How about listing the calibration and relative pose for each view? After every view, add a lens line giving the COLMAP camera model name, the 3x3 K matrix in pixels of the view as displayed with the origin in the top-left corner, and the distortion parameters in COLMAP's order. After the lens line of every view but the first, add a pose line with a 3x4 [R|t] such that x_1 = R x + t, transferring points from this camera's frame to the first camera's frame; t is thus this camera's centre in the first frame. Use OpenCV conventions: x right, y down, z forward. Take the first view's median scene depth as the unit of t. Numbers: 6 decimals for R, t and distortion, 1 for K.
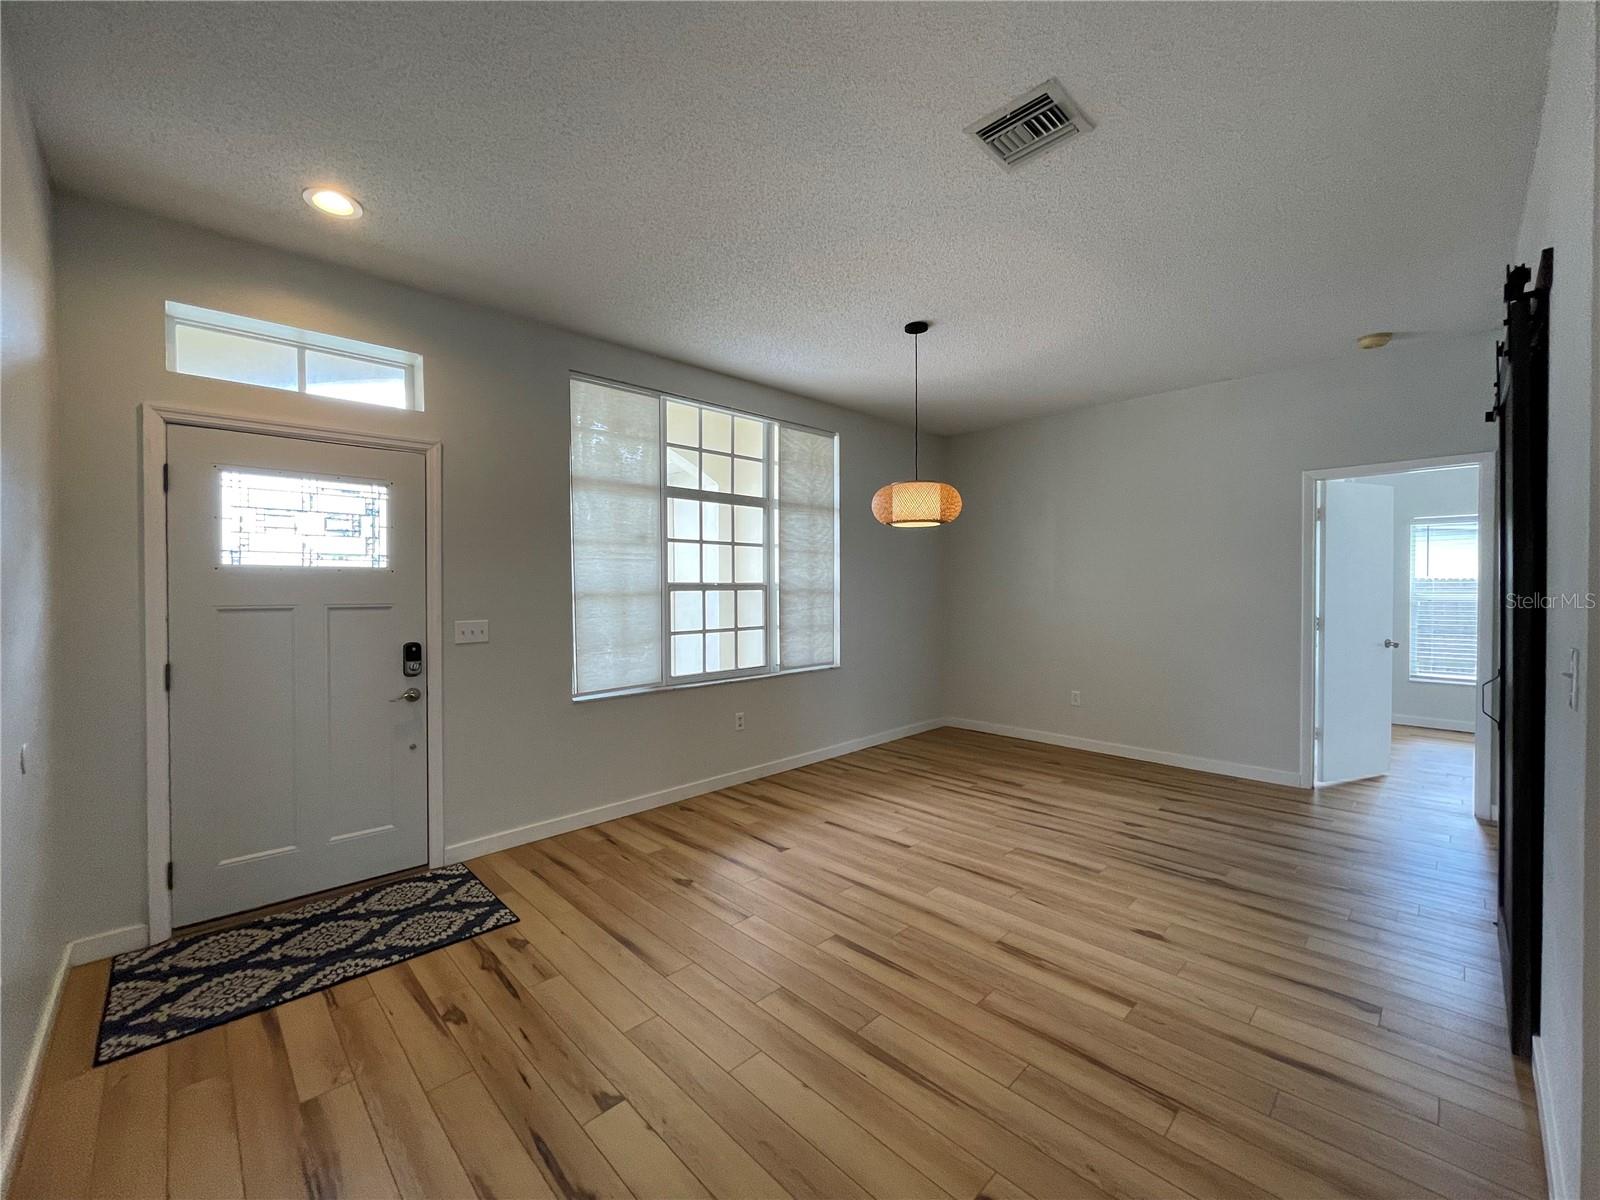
lens RADIAL K [[645.7, 0, 796.0], [0, 645.7, 596.7], [0, 0, 1]] dist [-0.002032, 0.000298]
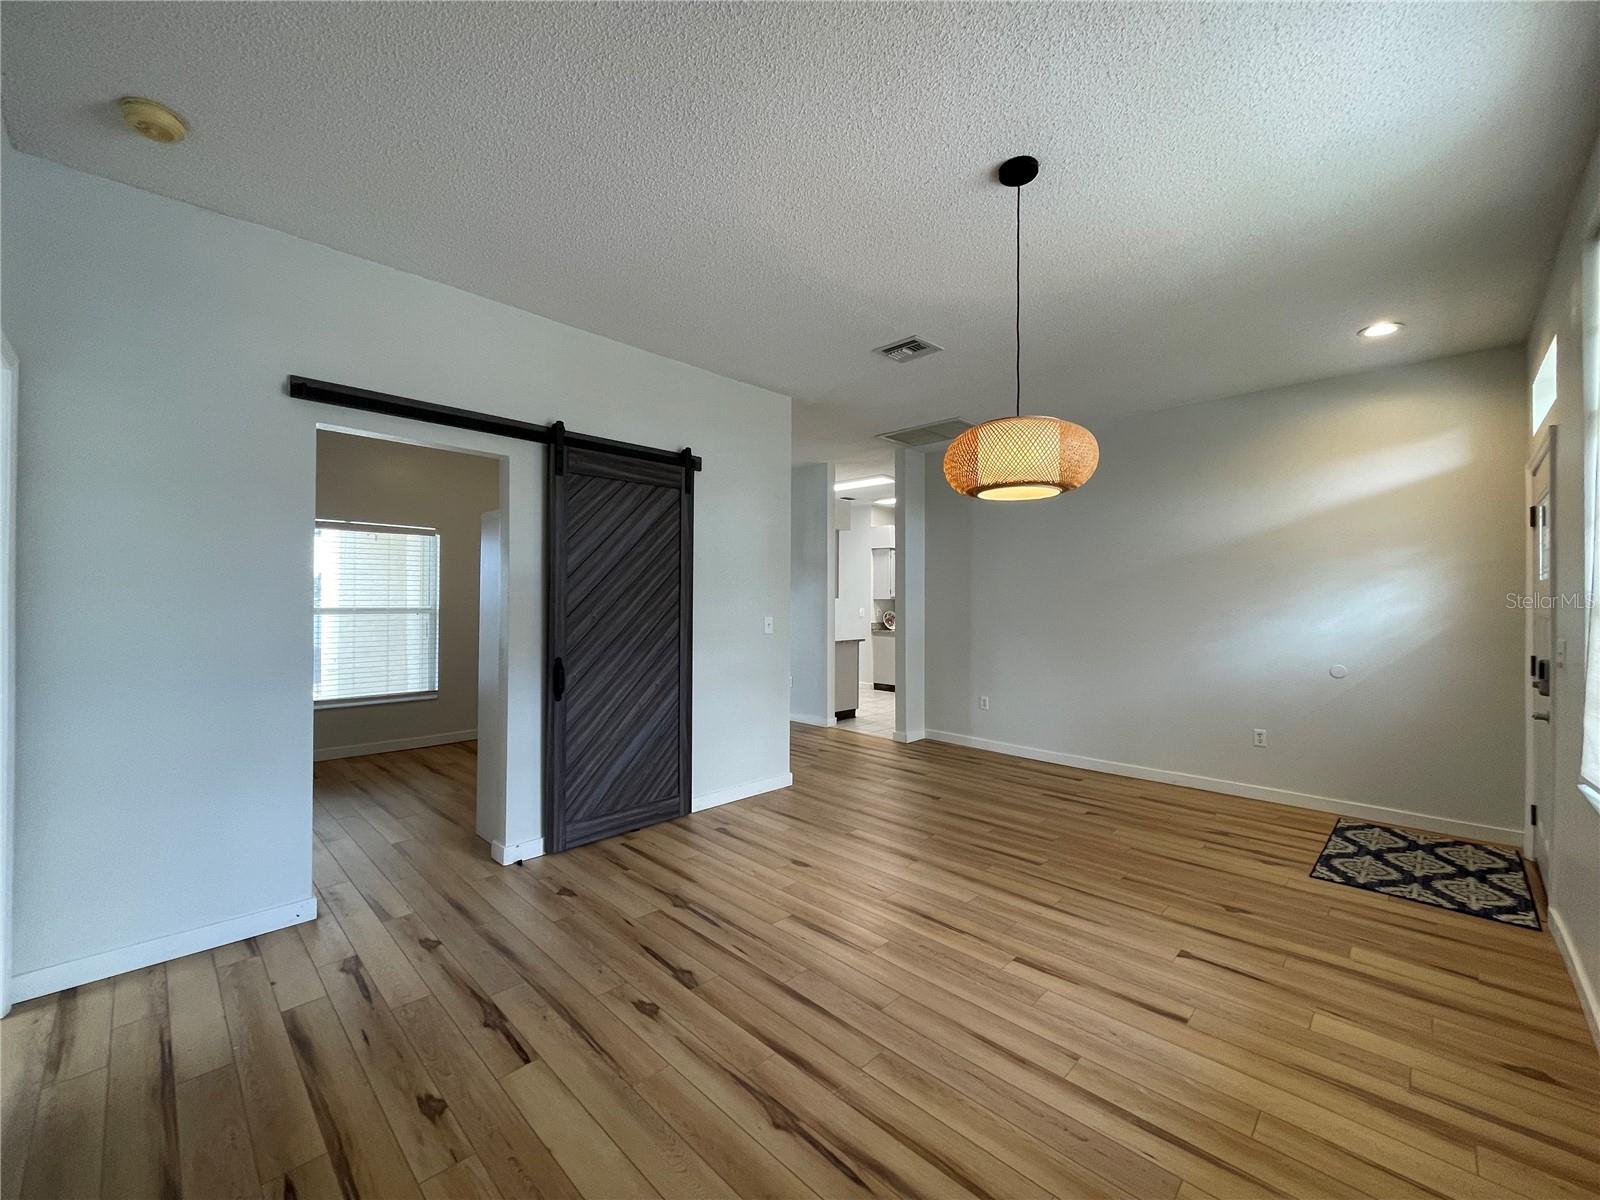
lens RADIAL K [[648.8, 0, 798.5], [0, 648.8, 597.1], [0, 0, 1]] dist [-0.002275, -0.000344]
pose [[-0.999605, -0.000155, -0.028101, 0.464261], [-0.000401, 0.999962, 0.008752, -0.022571], [0.028099, 0.008760, -0.999567, 1.818083]]
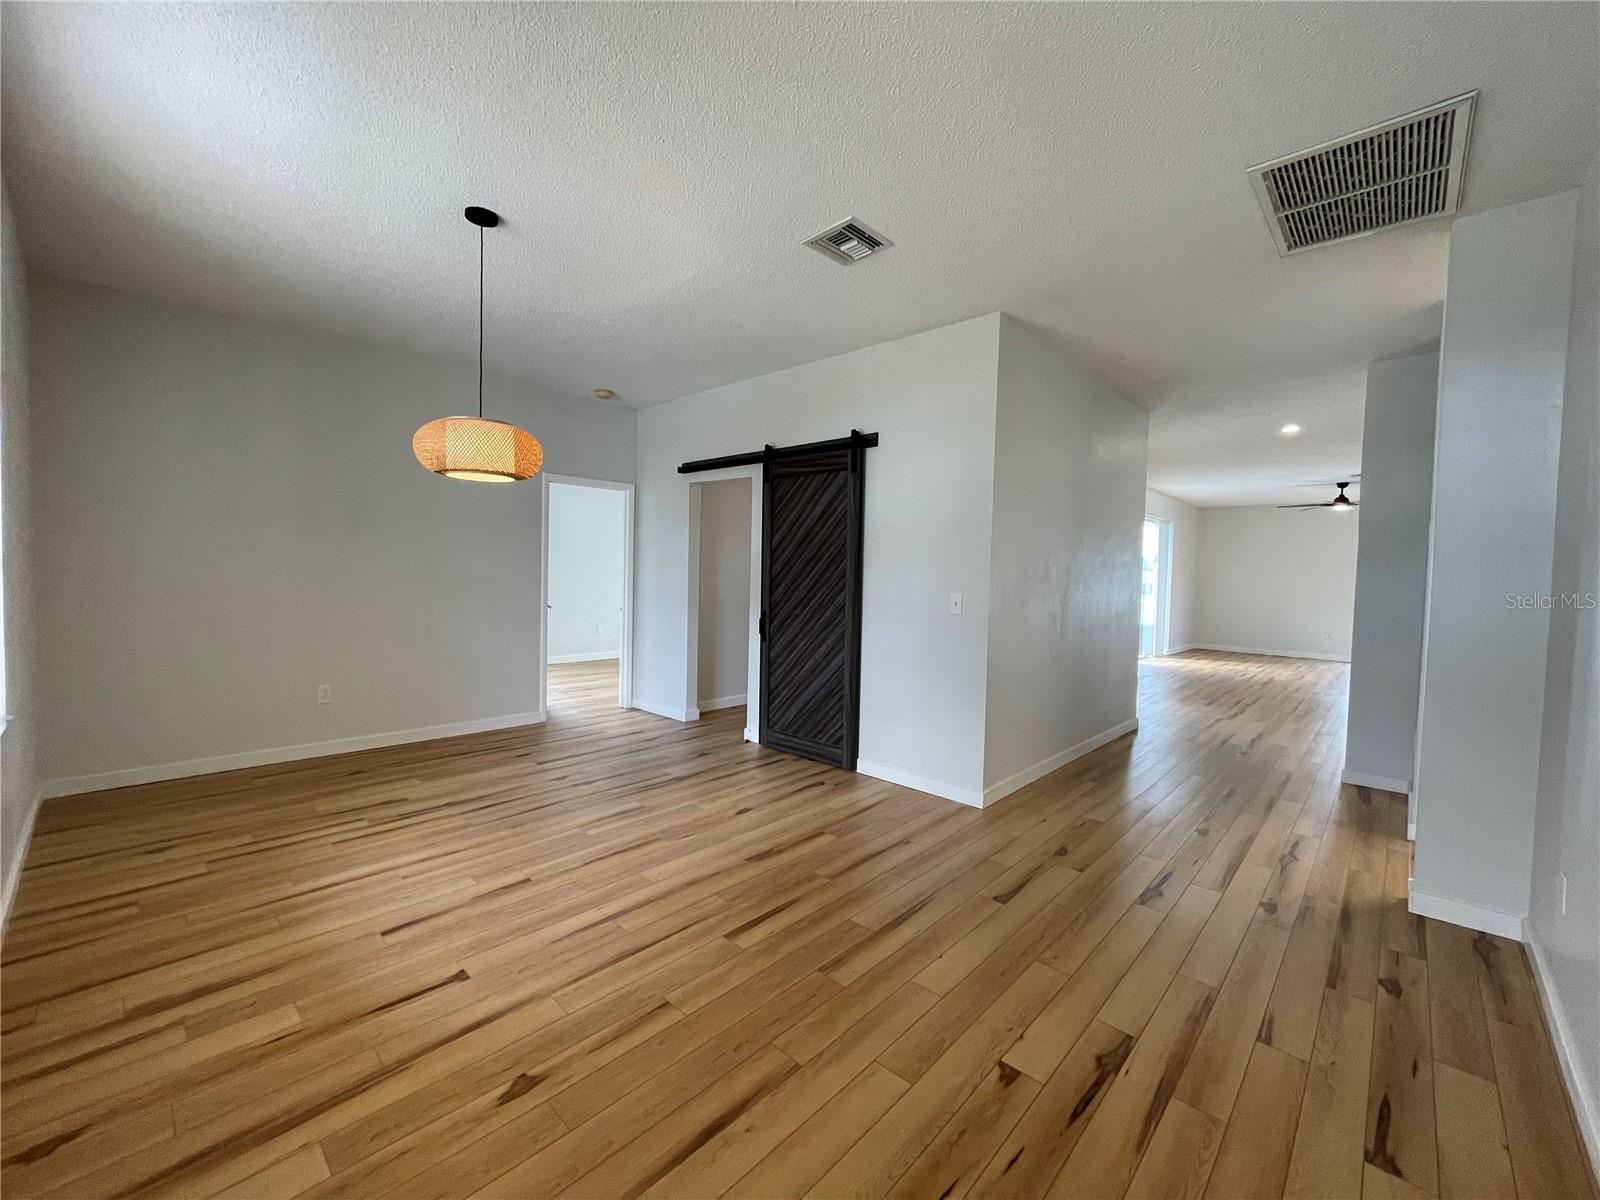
lens RADIAL K [[648.8, 0, 798.5], [0, 648.8, 597.1], [0, 0, 1]] dist [-0.002275, -0.000344]
pose [[-0.044803, -0.036479, 0.998330, -0.684475], [-0.010327, 0.999297, 0.036050, -0.001443], [-0.998942, -0.008695, -0.045149, 0.744960]]
